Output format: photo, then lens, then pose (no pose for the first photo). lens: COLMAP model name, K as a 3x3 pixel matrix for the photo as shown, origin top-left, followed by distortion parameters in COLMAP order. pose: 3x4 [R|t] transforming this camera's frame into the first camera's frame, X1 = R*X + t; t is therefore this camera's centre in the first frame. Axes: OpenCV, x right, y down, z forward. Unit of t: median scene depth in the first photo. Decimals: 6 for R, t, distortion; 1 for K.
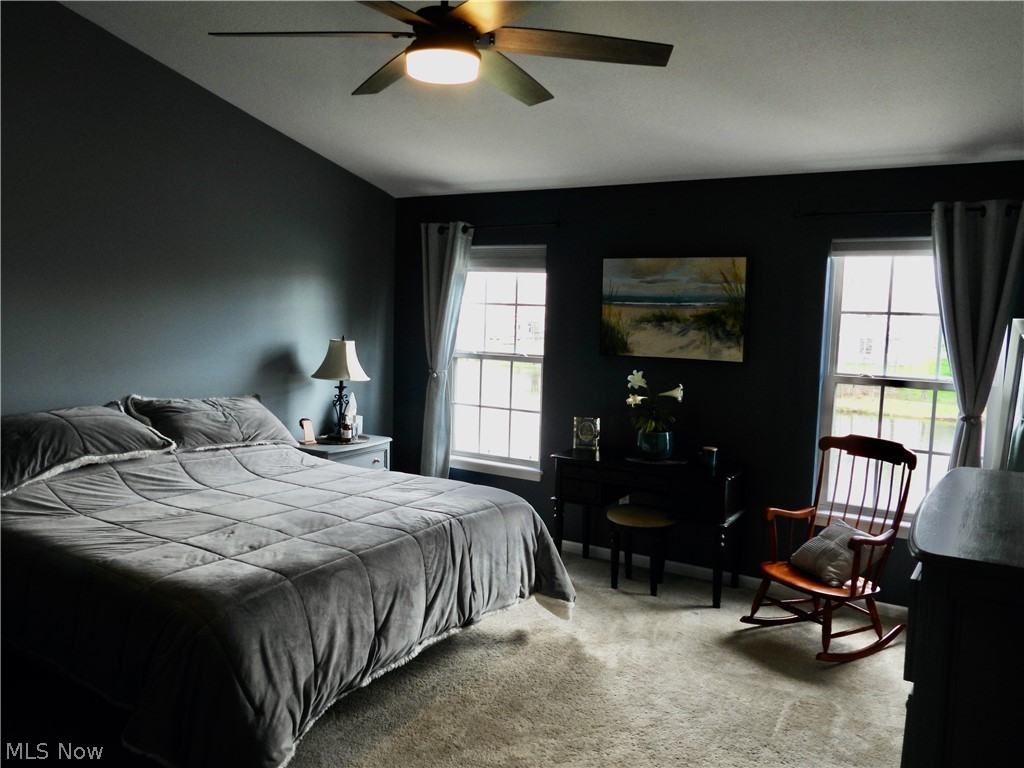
lens RADIAL K [[811.4, 0, 516.8], [0, 811.4, 383.7], [0, 0, 1]] dist [-0.004194, -0.003877]
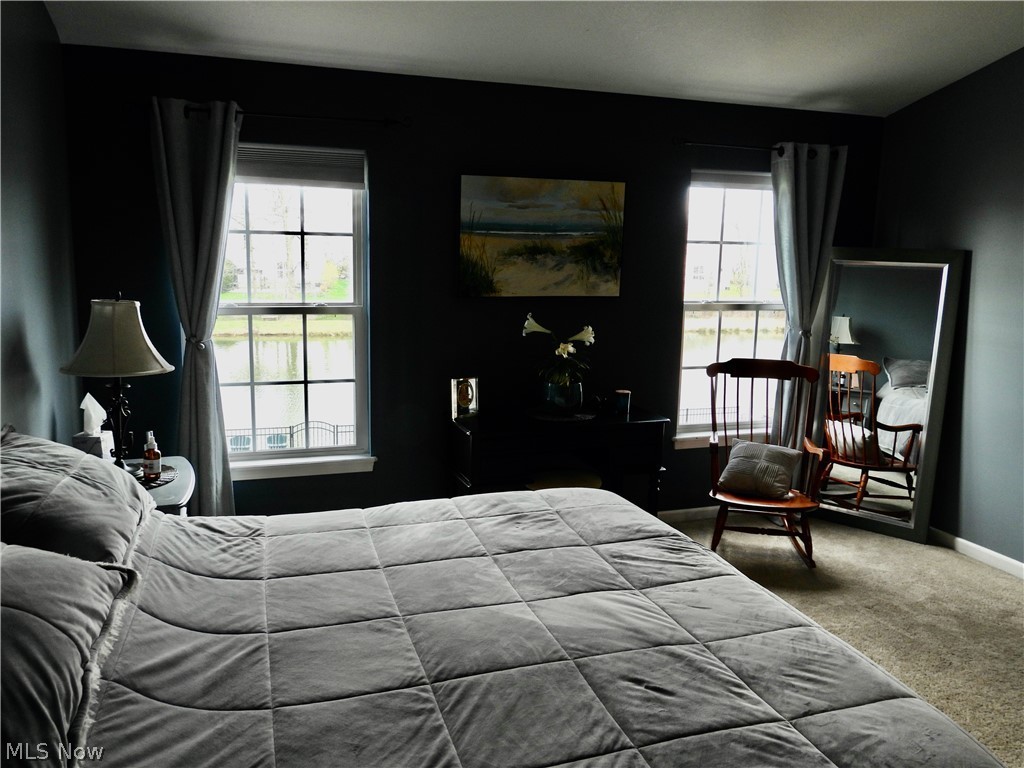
lens RADIAL K [[811.4, 0, 506.7], [0, 811.4, 389.7], [0, 0, 1]] dist [-0.004194, -0.003877]
pose [[0.633388, -0.145829, 0.759969, -0.531249], [0.071173, 0.988898, 0.130440, -0.050963], [-0.770554, -0.028530, 0.636735, 0.493091]]
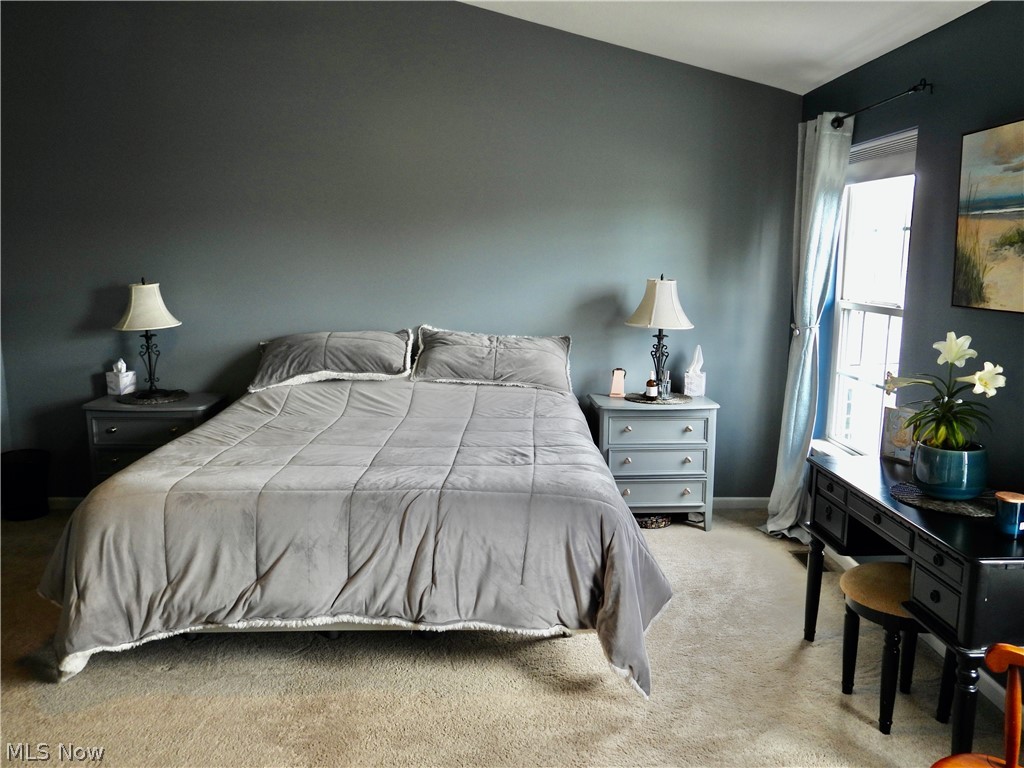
lens RADIAL K [[811.4, 0, 515.5], [0, 811.4, 382.7], [0, 0, 1]] dist [-0.004194, -0.003877]
pose [[0.548359, 0.108784, -0.829137, 0.455366], [-0.071974, 0.993963, 0.082809, -0.007295], [0.833140, 0.014267, 0.552878, 0.459379]]
